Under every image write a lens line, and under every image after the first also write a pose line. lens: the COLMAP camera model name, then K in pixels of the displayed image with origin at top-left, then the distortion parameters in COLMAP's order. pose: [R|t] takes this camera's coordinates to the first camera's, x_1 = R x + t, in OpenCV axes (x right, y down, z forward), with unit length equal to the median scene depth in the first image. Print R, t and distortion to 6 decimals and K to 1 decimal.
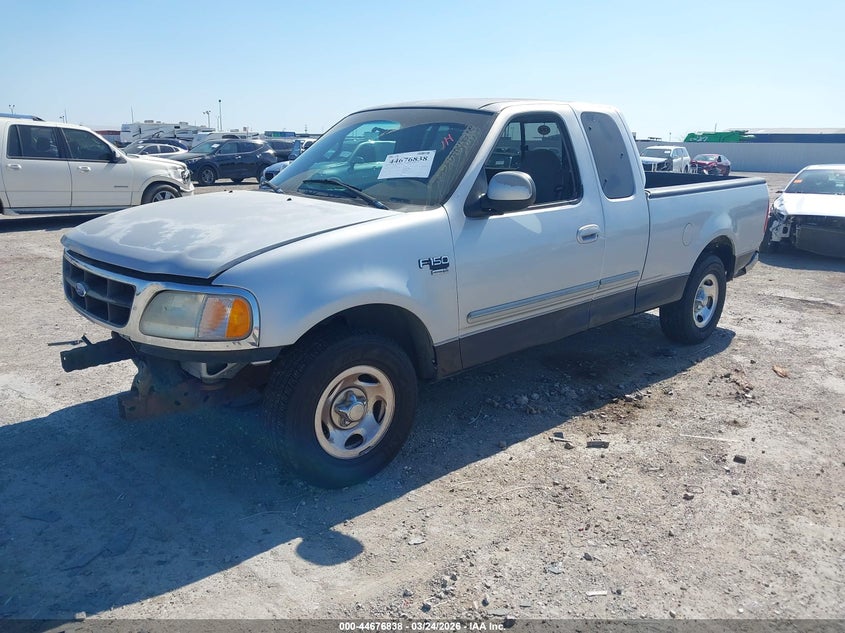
lens RADIAL K [[681.4, 0, 424.5], [0, 681.4, 315.7], [0, 0, 1]] dist [0.009515, 0.002539]
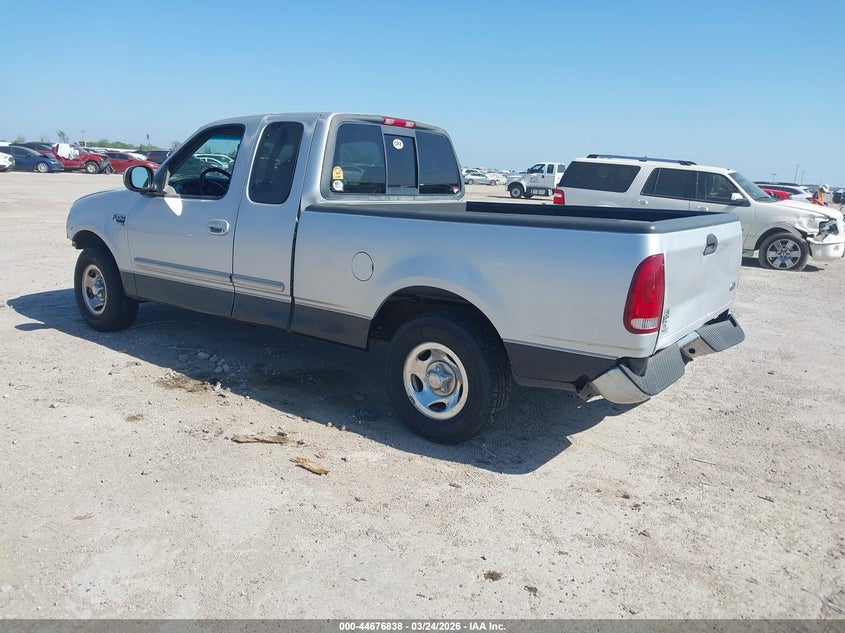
lens RADIAL K [[681.4, 0, 424.5], [0, 681.4, 315.7], [0, 0, 1]] dist [0.009515, 0.002539]
pose [[0.177569, 0.201528, -0.963253, 1.456952], [-0.287102, 0.946836, 0.145168, -0.249420], [0.941298, 0.250774, 0.225988, 1.135684]]
